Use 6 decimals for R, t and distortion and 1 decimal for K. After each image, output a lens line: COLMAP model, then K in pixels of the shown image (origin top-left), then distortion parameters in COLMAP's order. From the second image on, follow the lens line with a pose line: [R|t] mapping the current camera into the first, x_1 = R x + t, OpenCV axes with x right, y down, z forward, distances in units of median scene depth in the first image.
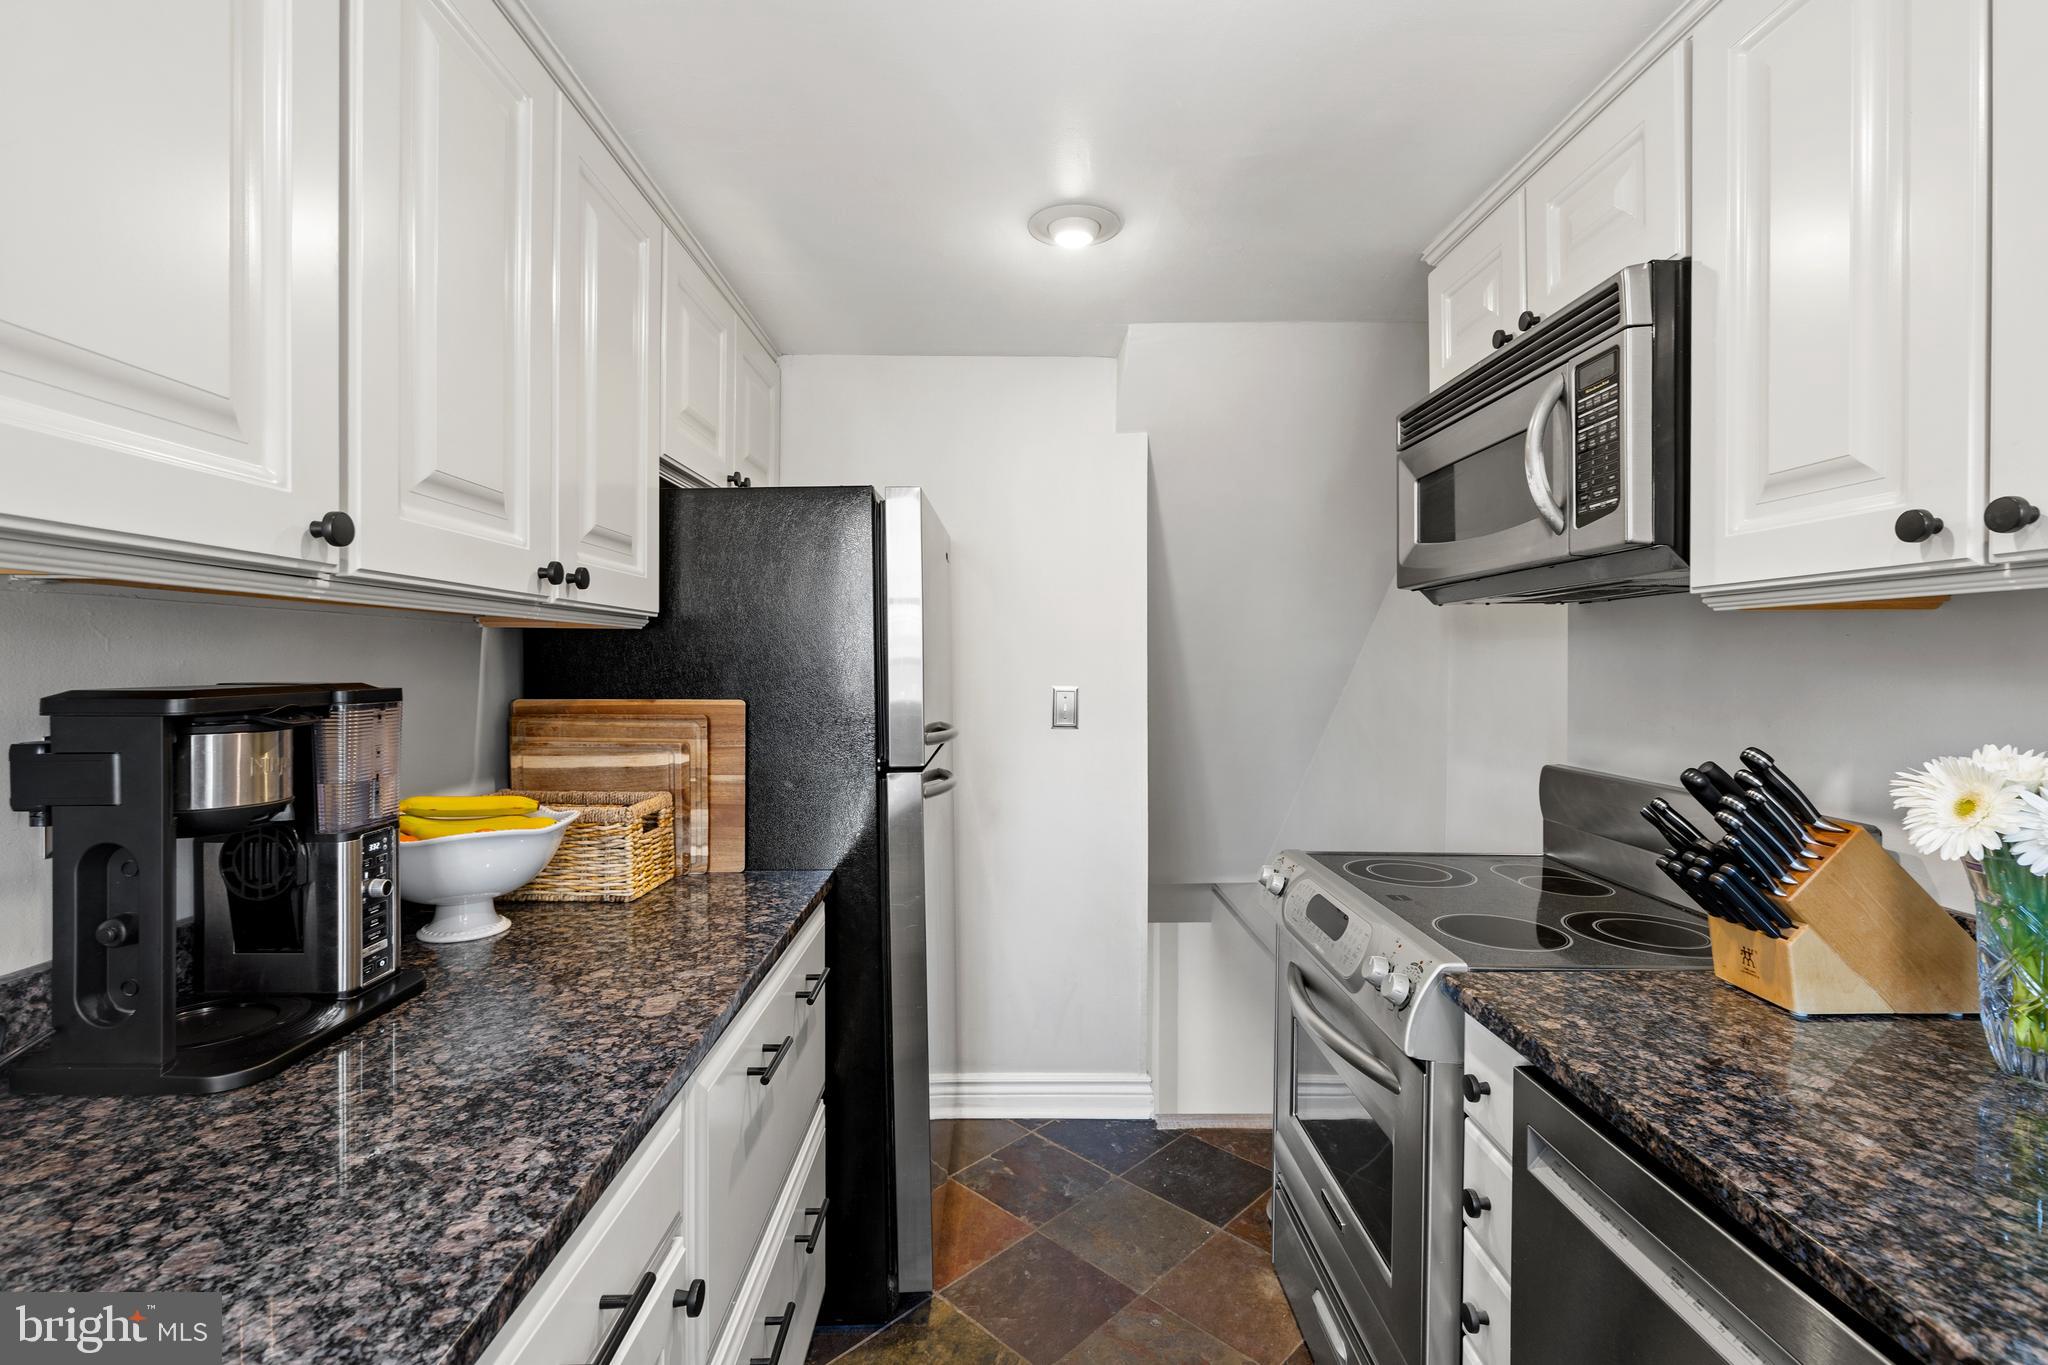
lens RADIAL K [[922.8, 0, 1028.1], [0, 922.8, 669.7], [0, 0, 1]] dist [0.006399, -0.001079]
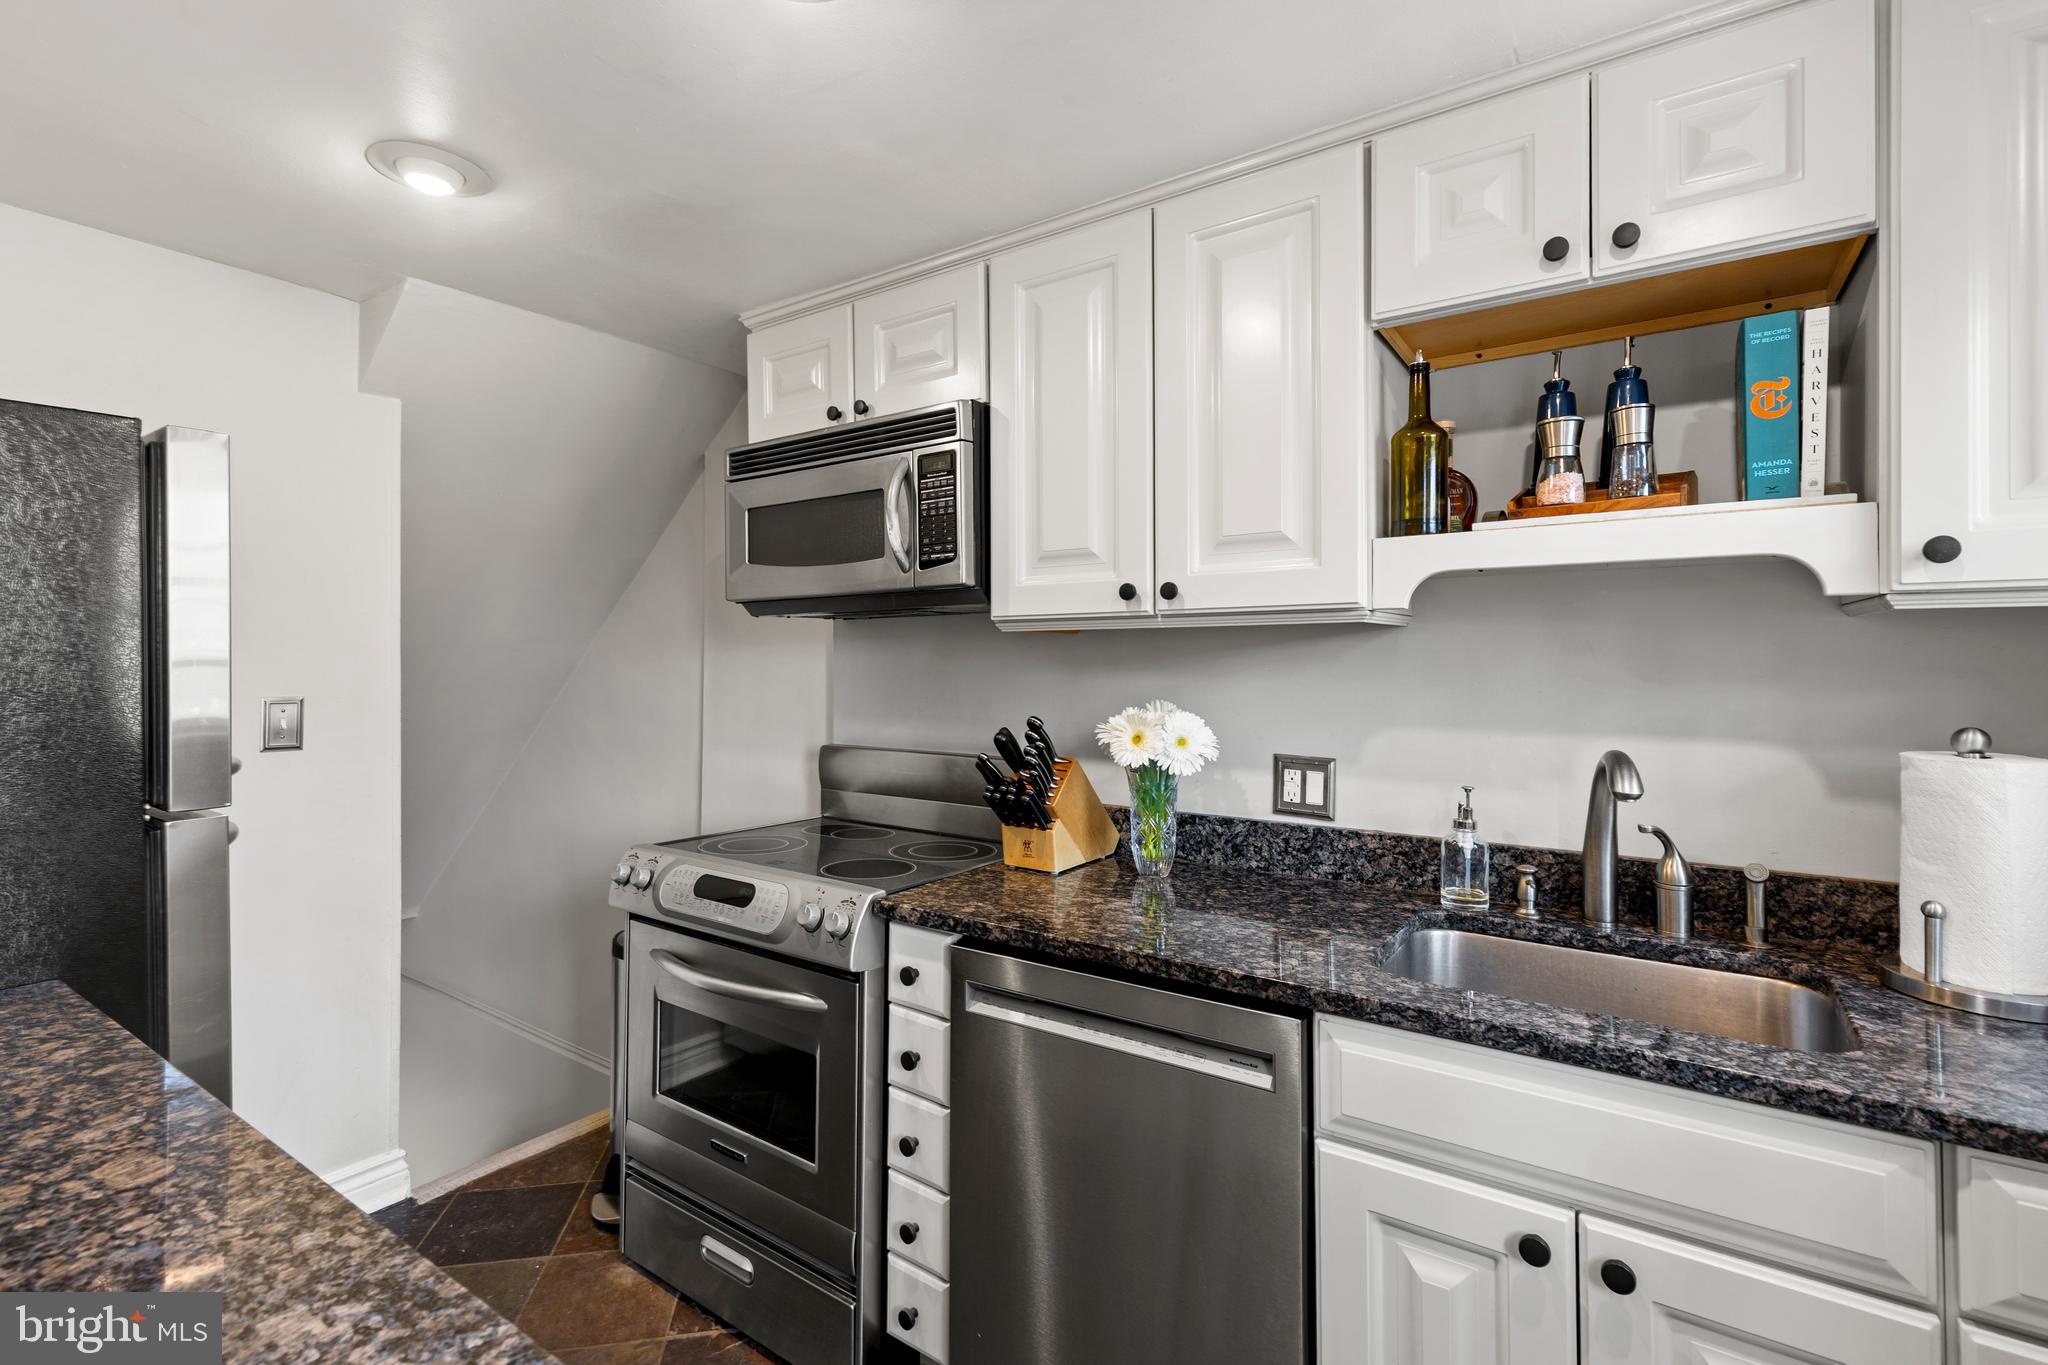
lens RADIAL K [[922.8, 0, 1020.1], [0, 922.8, 653.6], [0, 0, 1]] dist [0.006399, -0.001079]
pose [[0.589851, 0.006374, 0.807487, -0.546764], [0.010169, 0.999831, -0.015321, -0.002024], [-0.807448, 0.017248, 0.589687, 0.054849]]
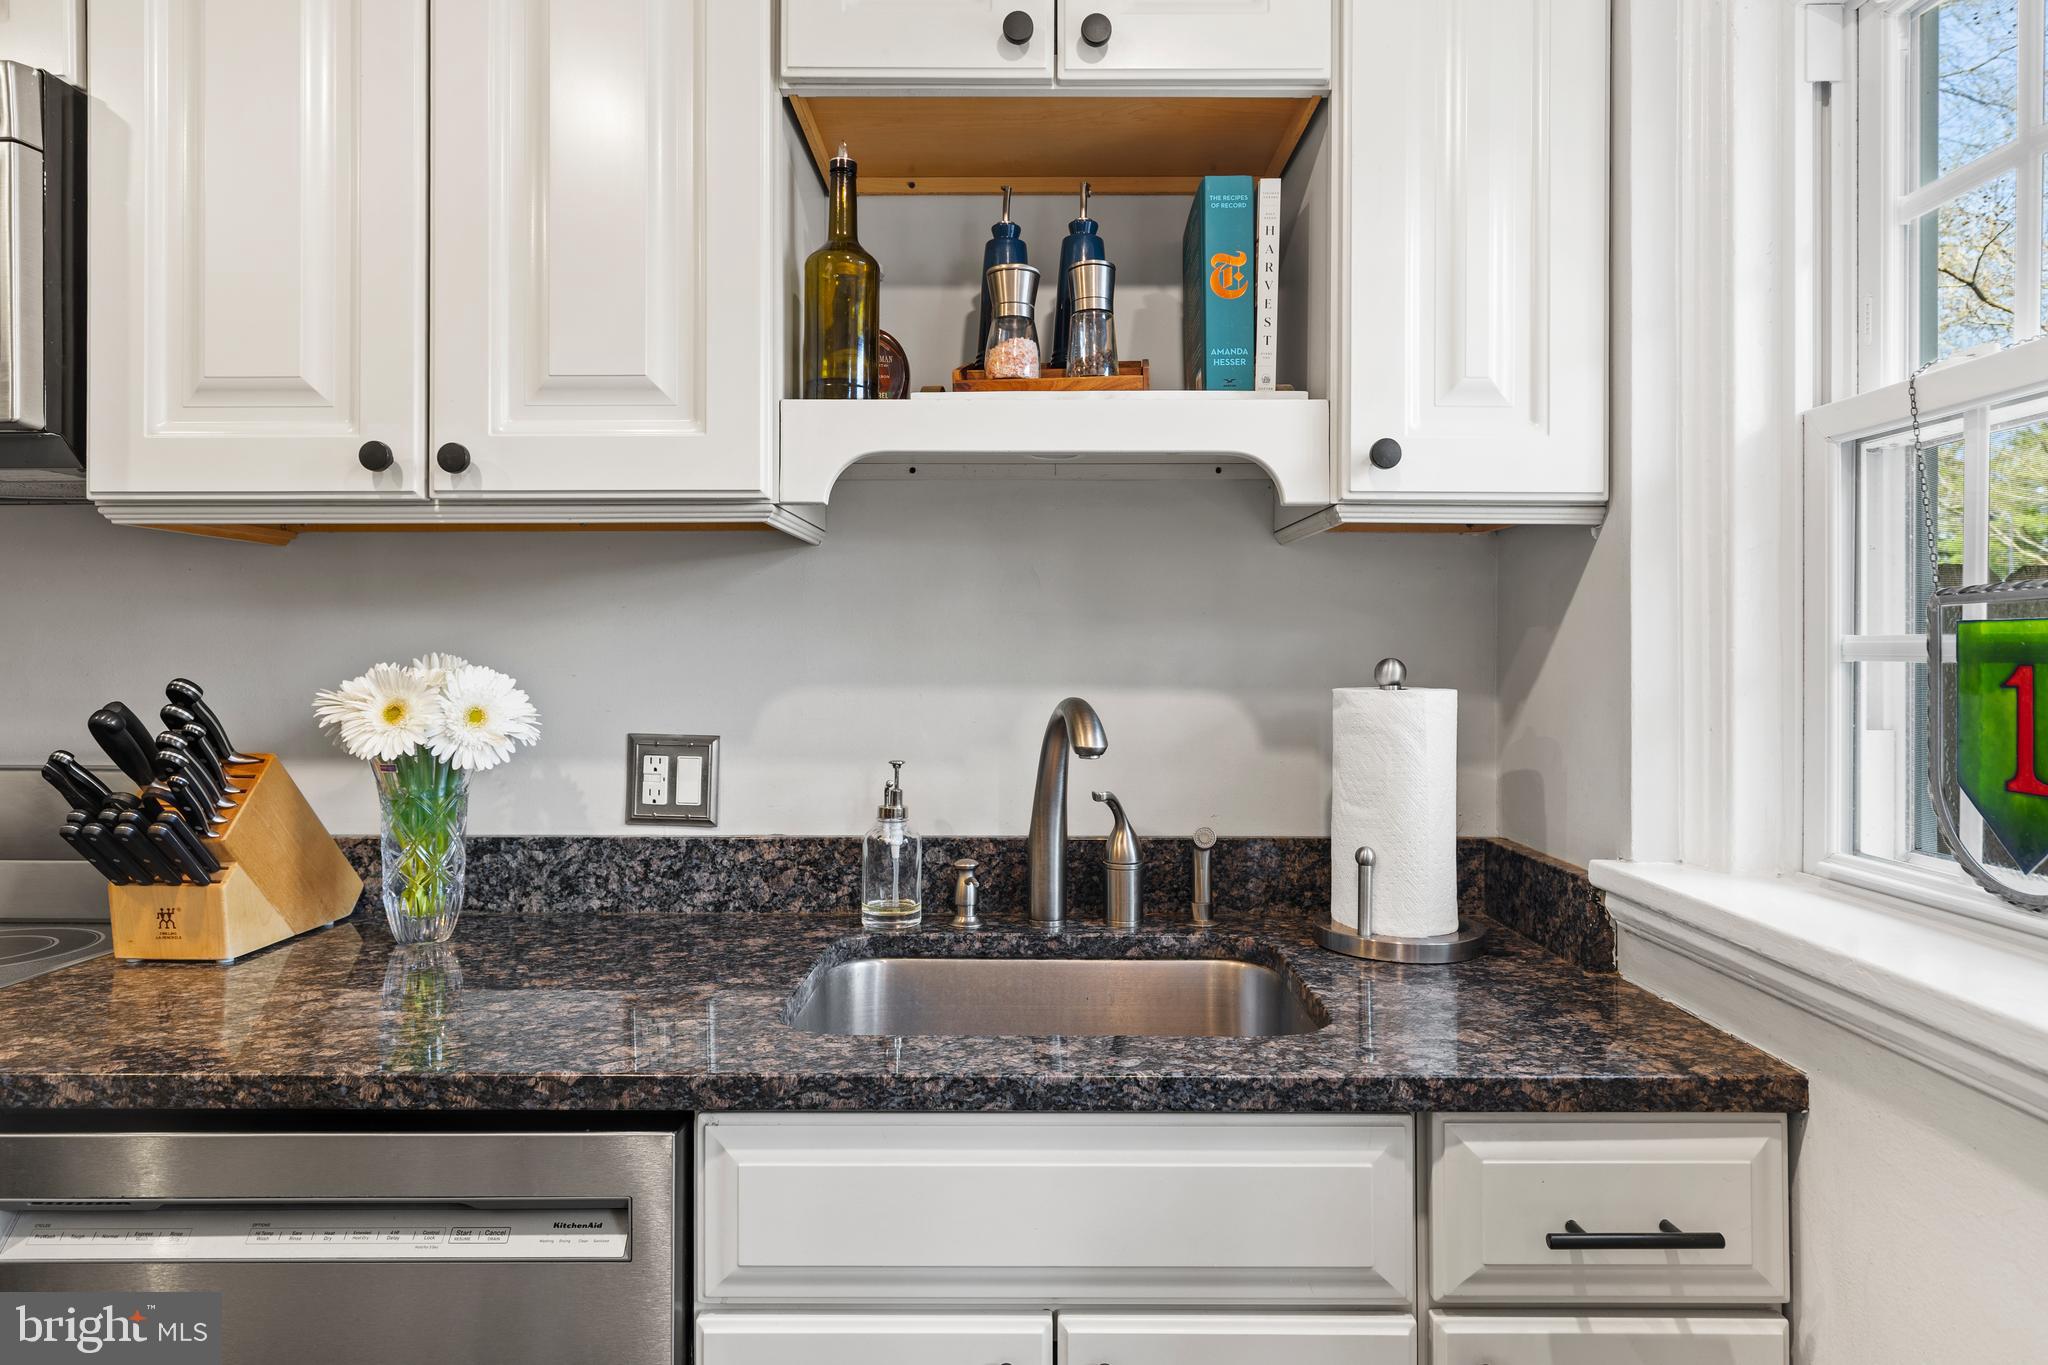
lens RADIAL K [[1185.0, 0, 1019.2], [0, 1185.0, 652.1], [0, 0, 1]] dist [0.002052, 0.000594]
pose [[0.036372, 0.006519, 0.999317, -0.328220], [0.009835, 0.999928, -0.006881, 0.074184], [-0.999290, 0.010079, 0.036305, 0.151027]]
